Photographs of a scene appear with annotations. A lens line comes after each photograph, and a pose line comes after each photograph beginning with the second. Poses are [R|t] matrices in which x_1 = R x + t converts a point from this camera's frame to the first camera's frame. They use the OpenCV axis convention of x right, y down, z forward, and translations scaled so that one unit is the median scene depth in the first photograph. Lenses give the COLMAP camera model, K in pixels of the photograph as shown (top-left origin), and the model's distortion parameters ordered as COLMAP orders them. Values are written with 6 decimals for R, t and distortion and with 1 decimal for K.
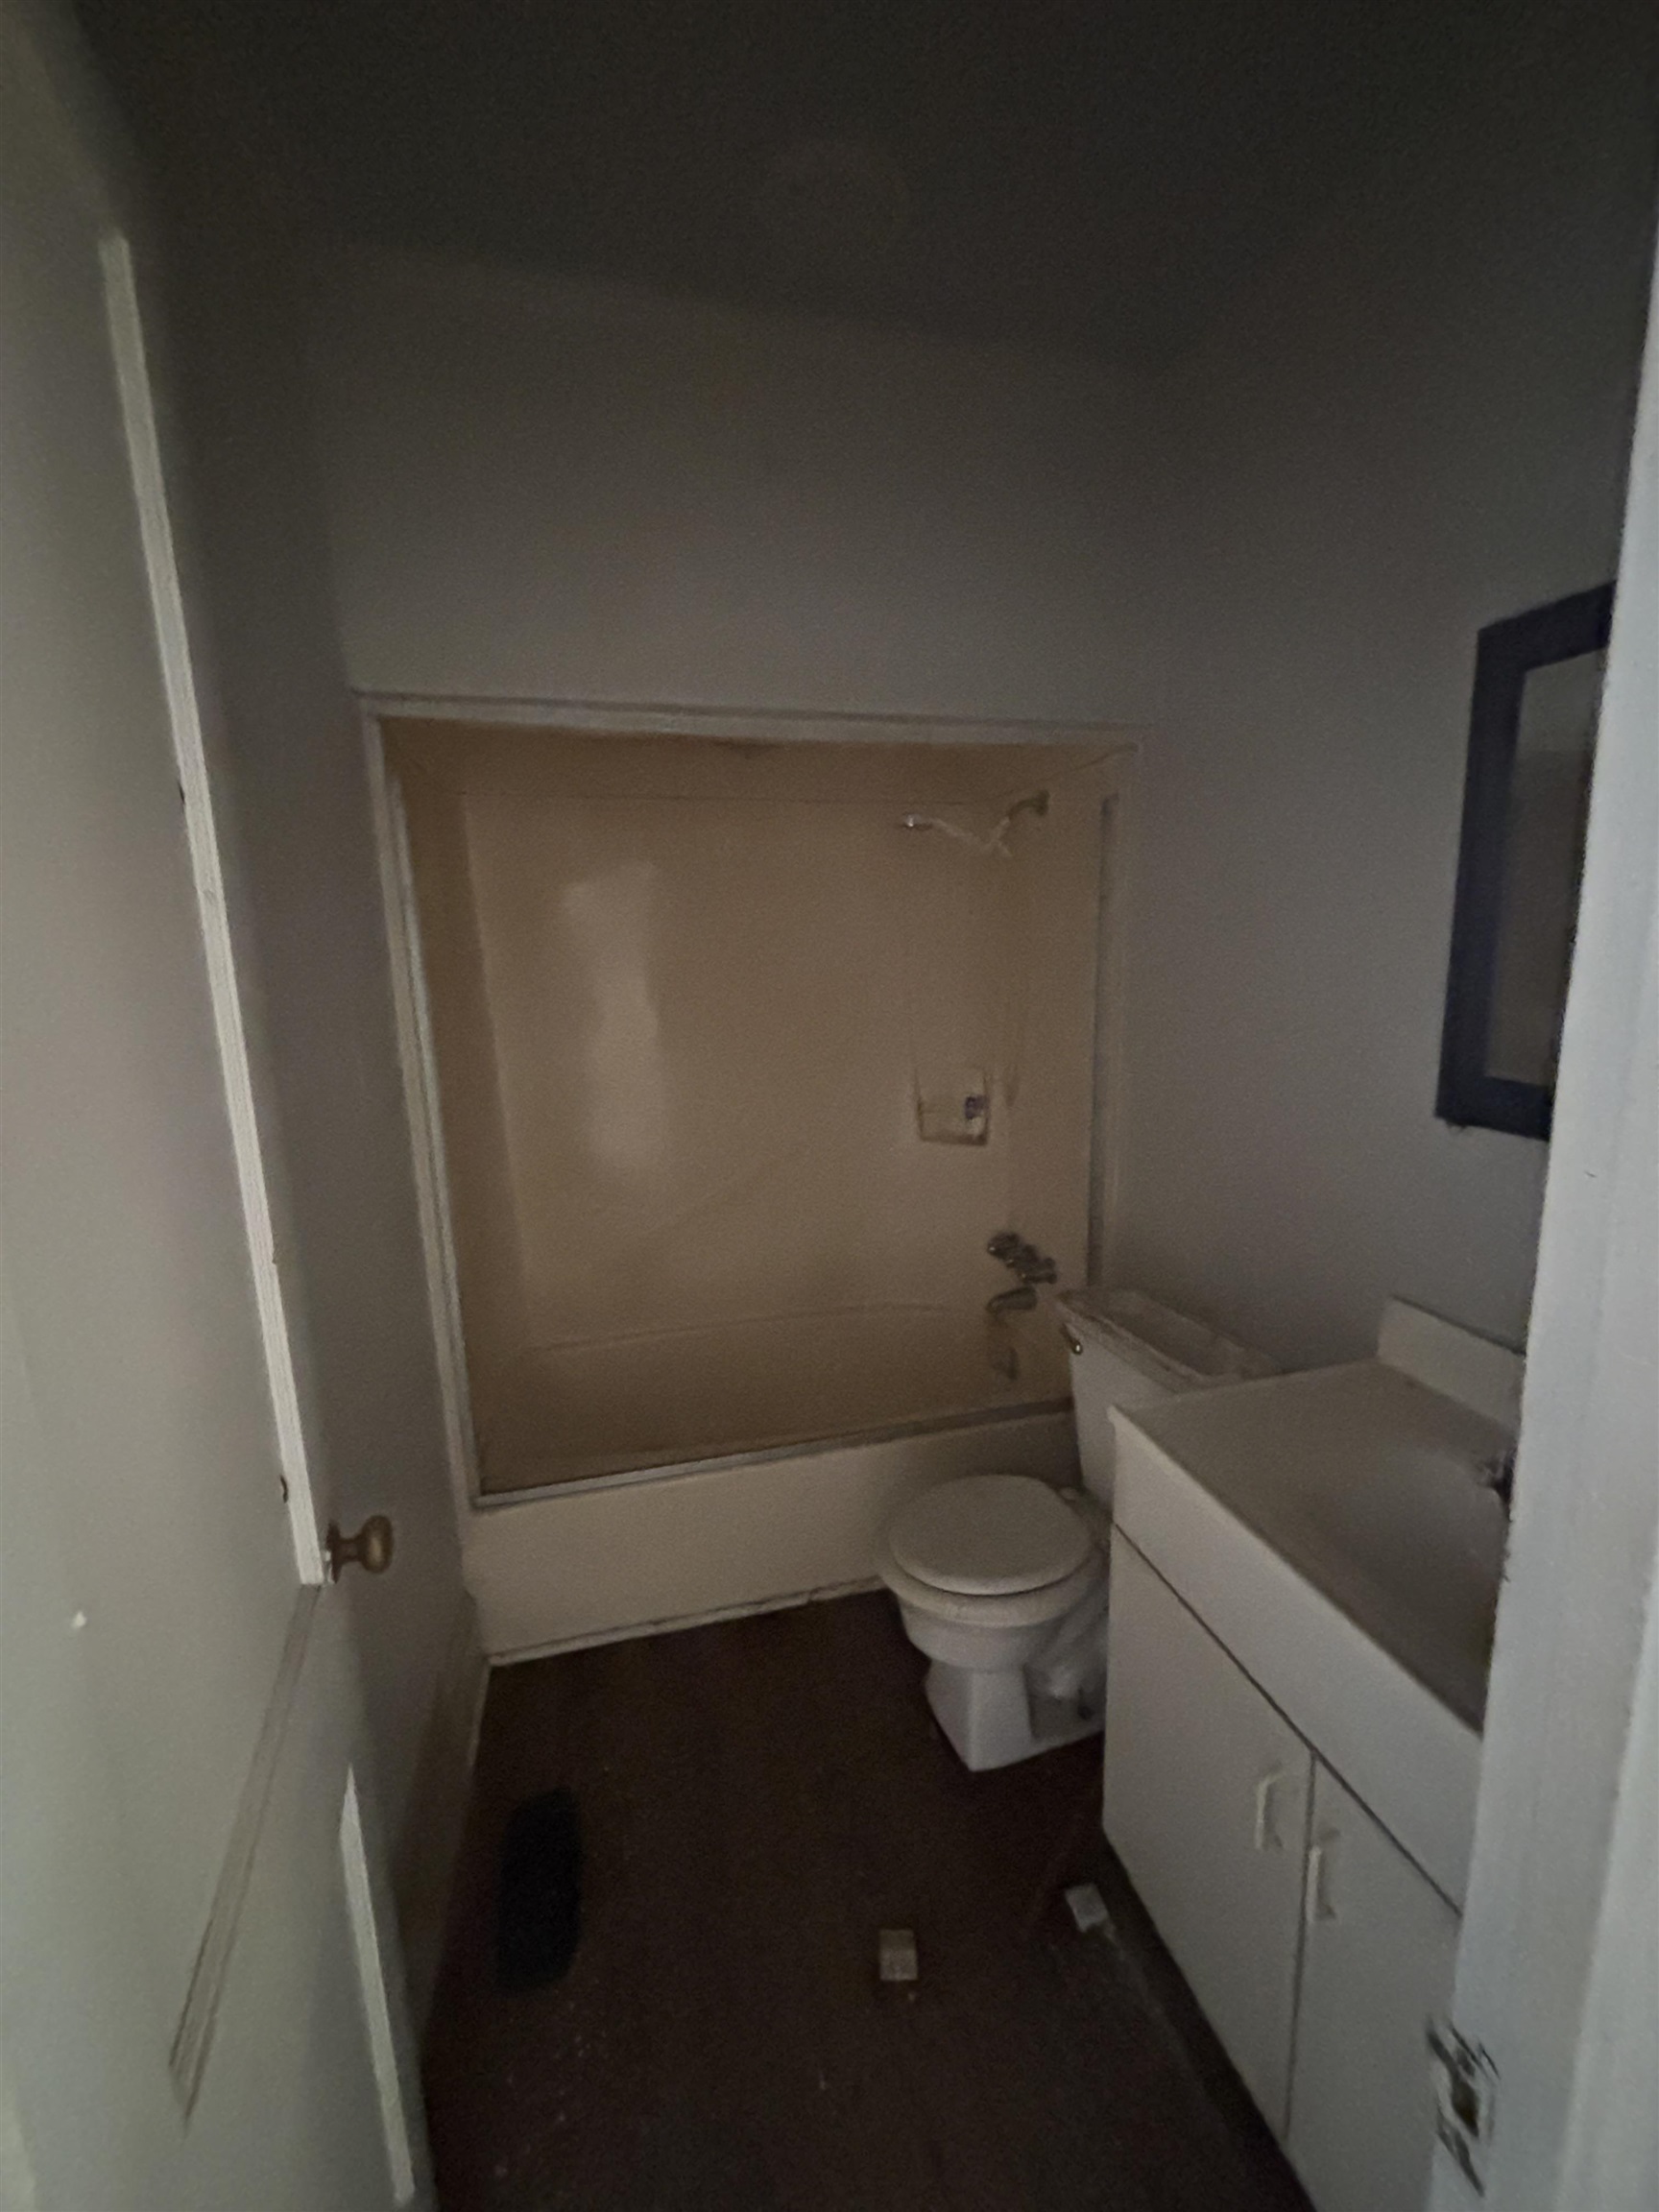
lens RADIAL K [[888.4, 0, 829.2], [0, 888.4, 1103.6], [0, 0, 1]] dist [0.009675, -0.000473]
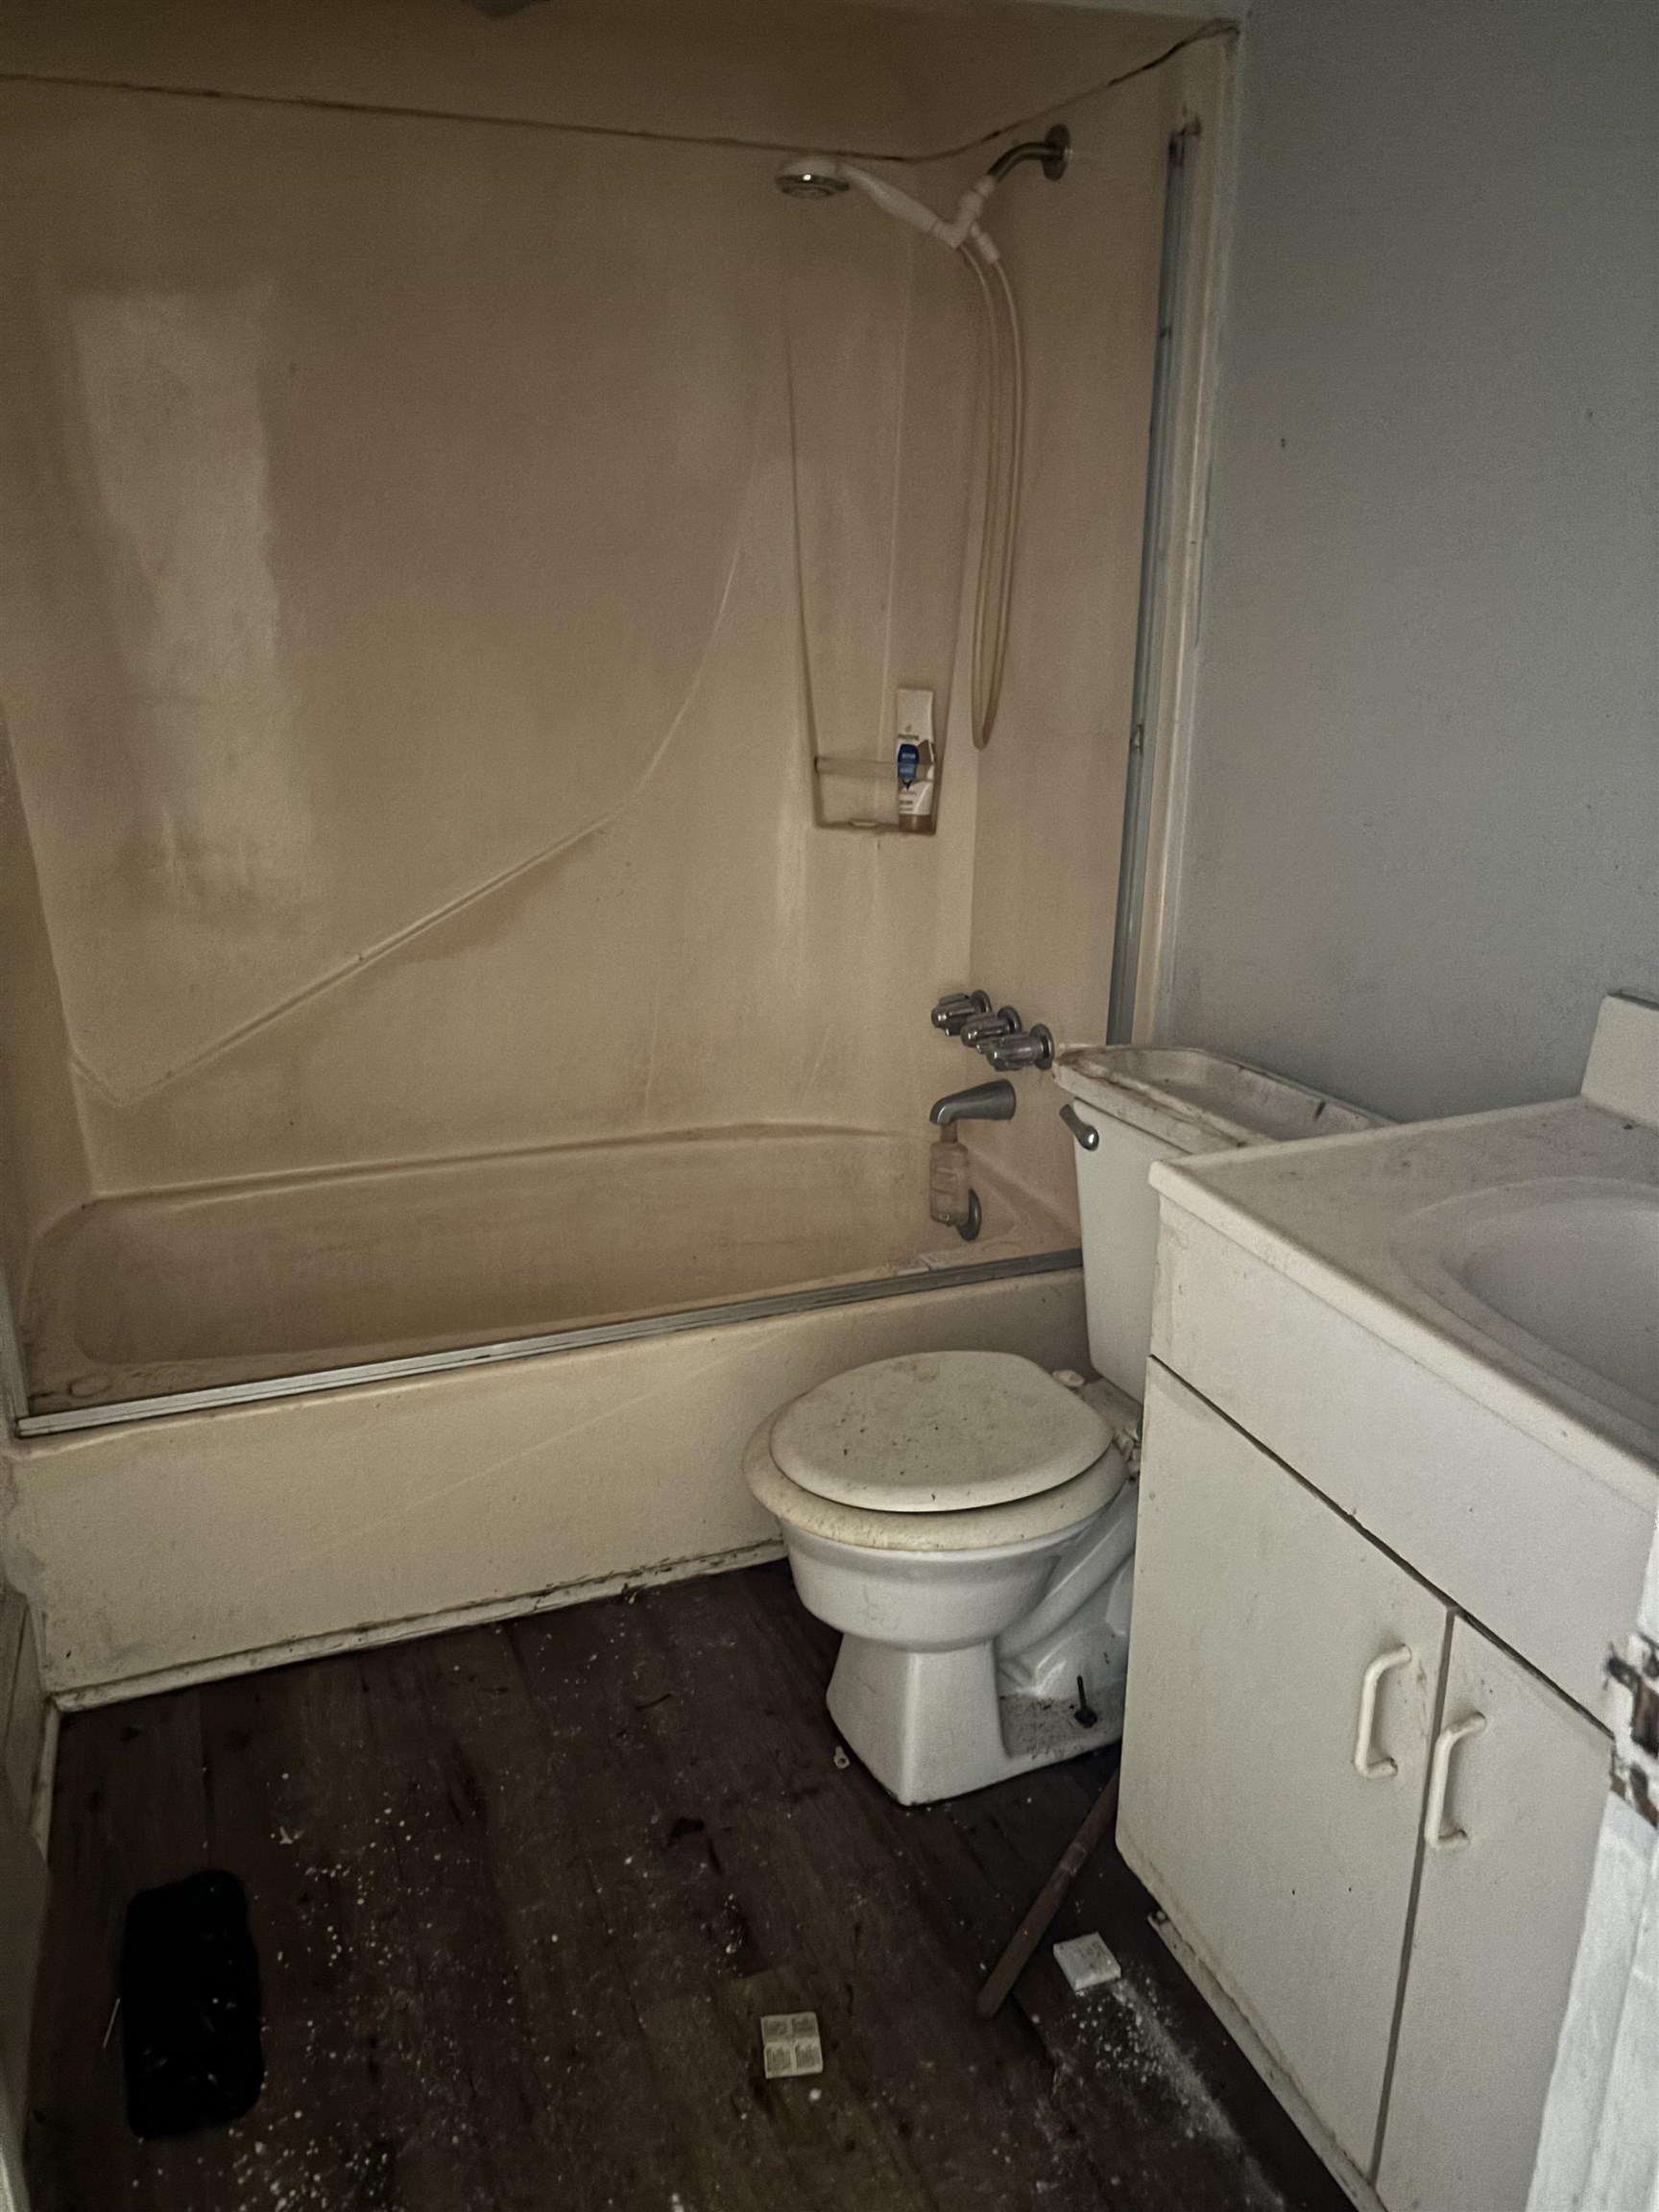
lens RADIAL K [[1653.0, 0, 817.4], [0, 1653.0, 1100.4], [0, 0, 1]] dist [0.075627, -0.087783]
pose [[0.992830, -0.007978, 0.119264, -0.030199], [-0.008624, 0.990389, 0.138039, 0.103204], [-0.119219, -0.138078, 0.983220, -0.046440]]
